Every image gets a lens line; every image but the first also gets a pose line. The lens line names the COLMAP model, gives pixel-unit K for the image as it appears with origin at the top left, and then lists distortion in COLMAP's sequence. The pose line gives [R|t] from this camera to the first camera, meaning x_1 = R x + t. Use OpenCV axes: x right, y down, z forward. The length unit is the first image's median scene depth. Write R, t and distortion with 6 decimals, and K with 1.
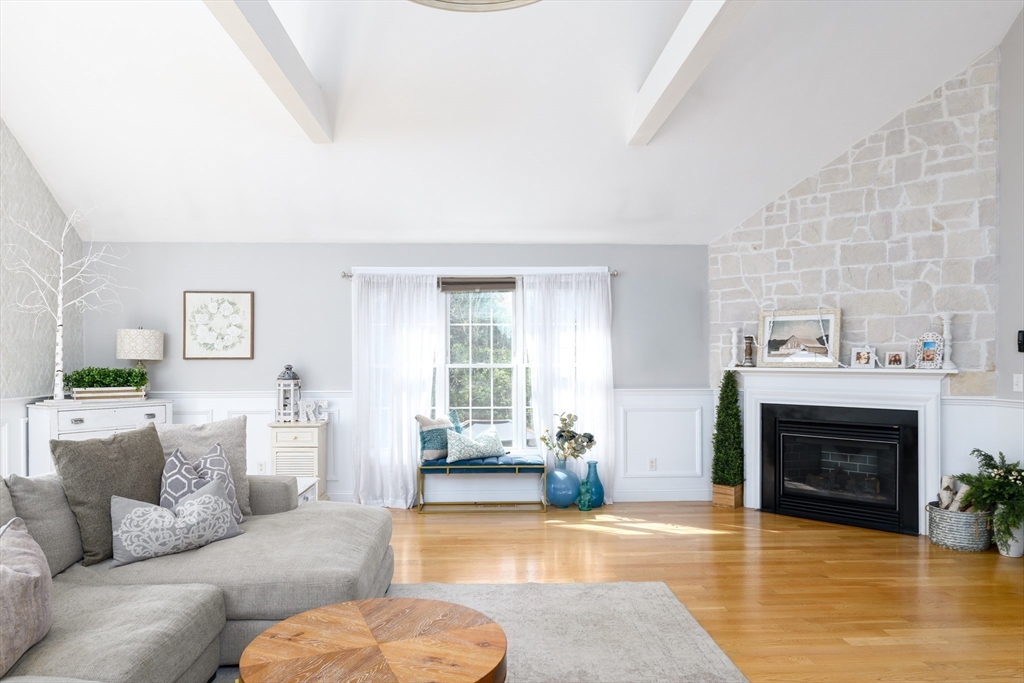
lens RADIAL K [[659.0, 0, 508.9], [0, 659.0, 358.4], [0, 0, 1]] dist [0.000280, -0.000995]
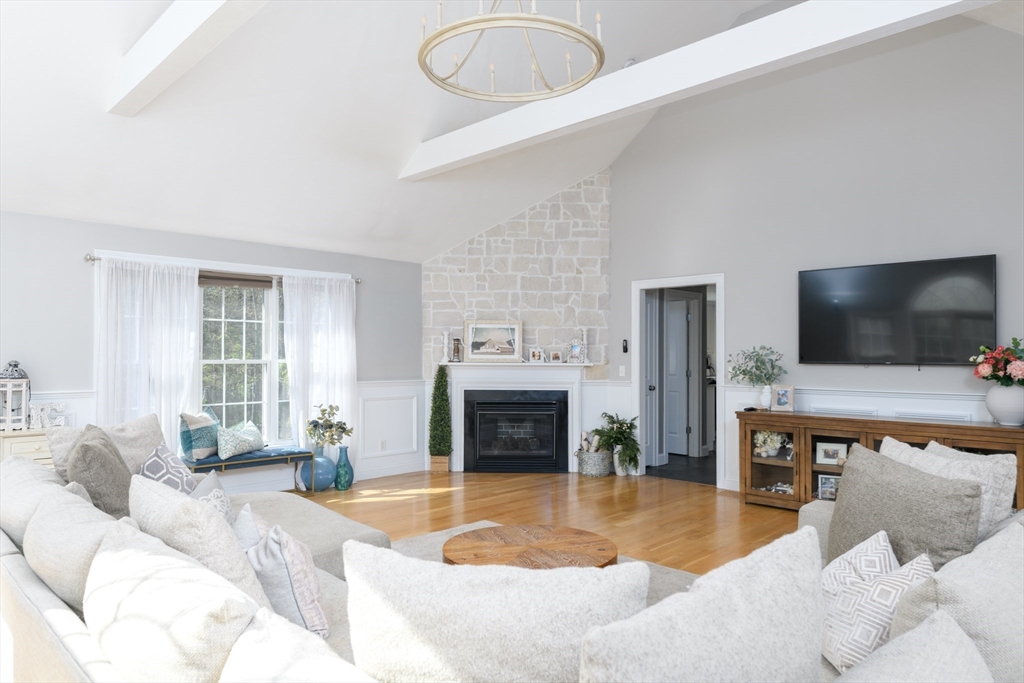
lens RADIAL K [[659.8, 0, 512.0], [0, 659.8, 341.5], [0, 0, 1]] dist [-0.000832, -0.000227]
pose [[0.732808, 0.019443, 0.680157, -0.451467], [-0.004389, 0.999706, -0.023848, 0.002756], [-0.680421, 0.014491, 0.732678, -0.024512]]
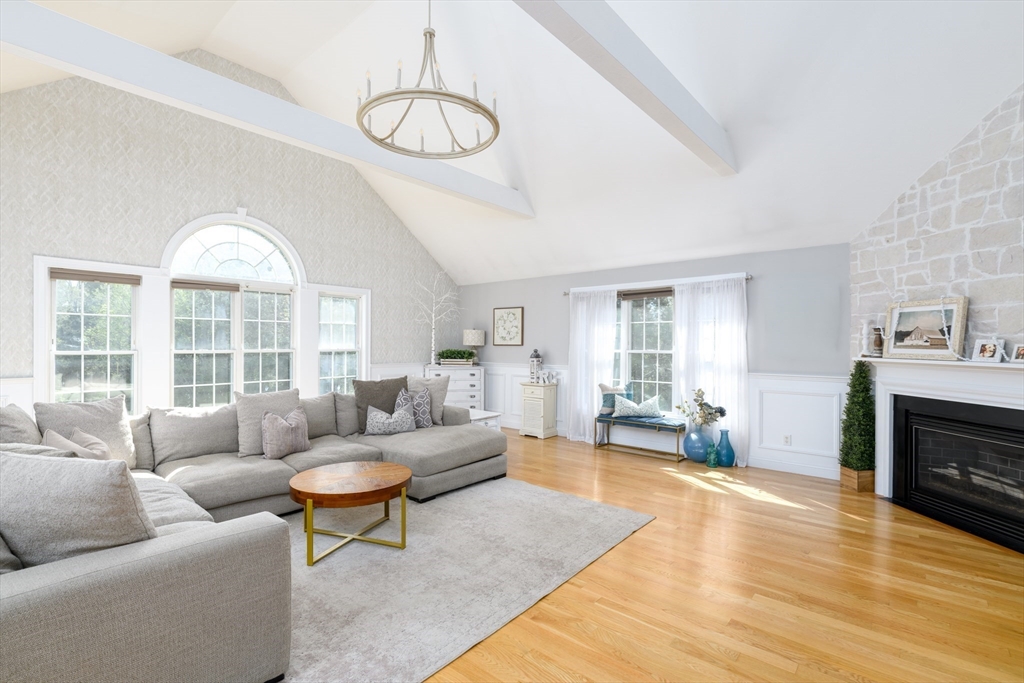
lens RADIAL K [[471.9, 0, 512.0], [0, 471.9, 341.5], [0, 0, 1]] dist [0.000188, -0.000052]
pose [[0.729490, 0.003167, -0.683984, 0.464948], [-0.005685, 0.999983, -0.001434, -0.008114], [0.683968, 0.004935, 0.729496, 0.073150]]
